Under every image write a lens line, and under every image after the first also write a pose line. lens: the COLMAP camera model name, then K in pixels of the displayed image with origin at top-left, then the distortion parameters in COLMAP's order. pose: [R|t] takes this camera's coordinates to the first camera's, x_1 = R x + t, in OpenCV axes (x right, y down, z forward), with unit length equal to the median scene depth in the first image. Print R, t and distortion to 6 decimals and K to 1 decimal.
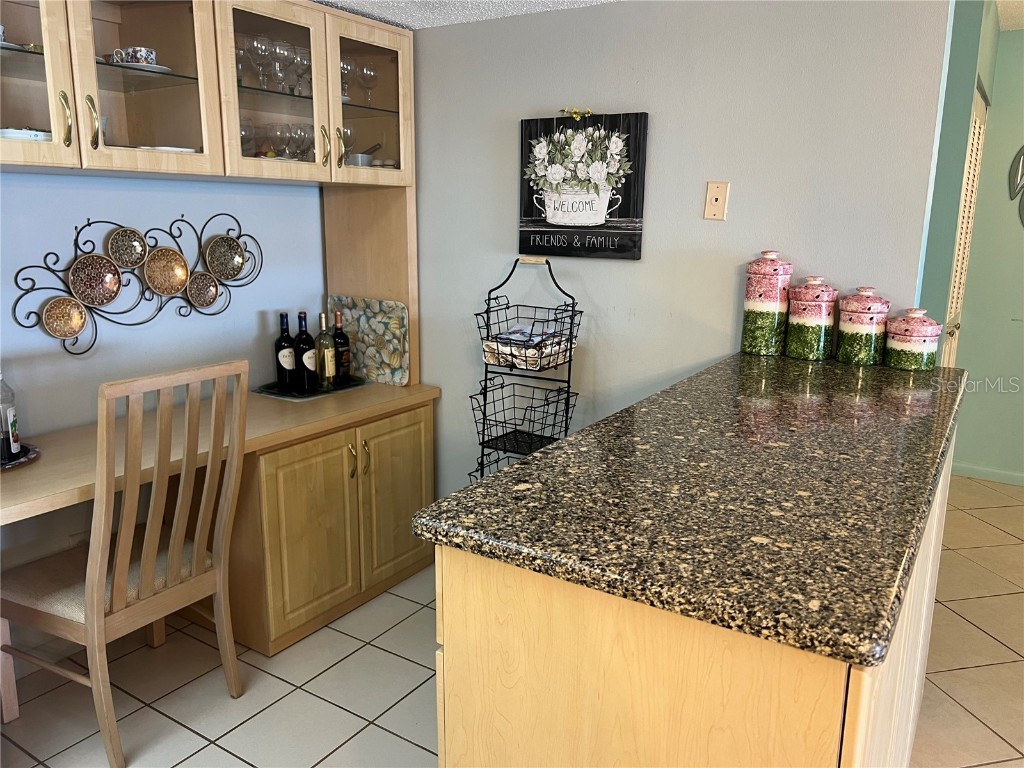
lens RADIAL K [[769.8, 0, 519.0], [0, 769.8, 385.6], [0, 0, 1]] dist [0.008999, -0.000895]
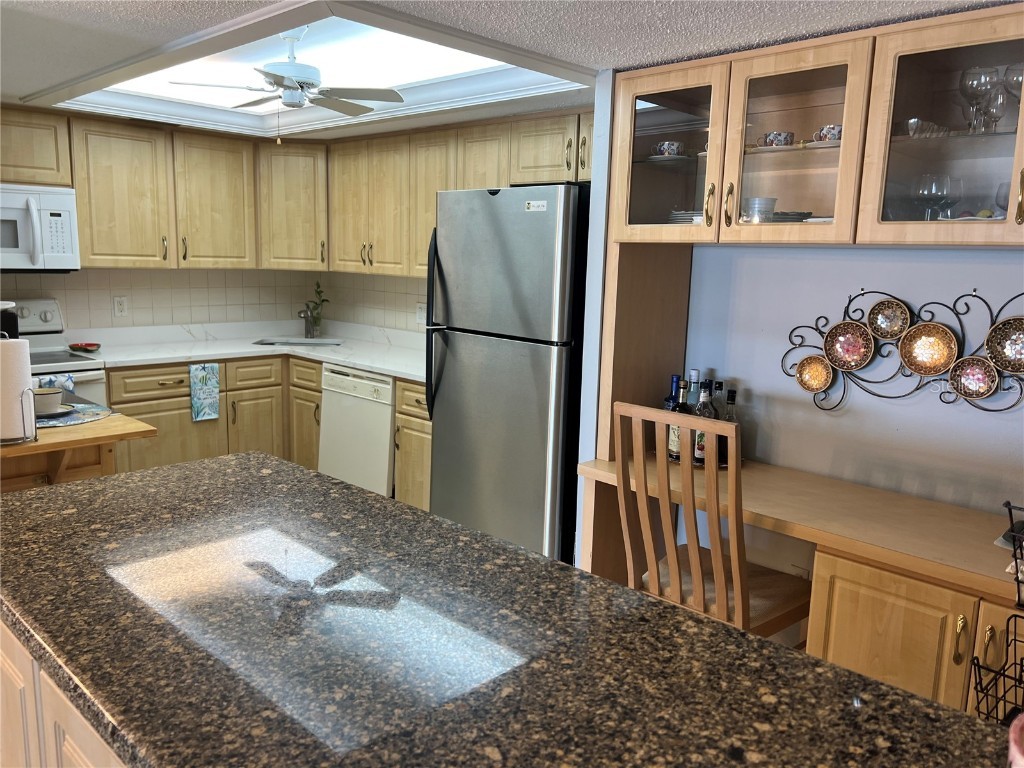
lens RADIAL K [[769.8, 0, 519.7], [0, 769.8, 382.0], [0, 0, 1]] dist [0.008999, -0.000895]
pose [[-0.183977, 0.138917, -0.973065, 0.963190], [-0.247181, 0.951611, 0.182589, -0.293404], [0.951343, 0.274115, -0.140737, 1.265284]]
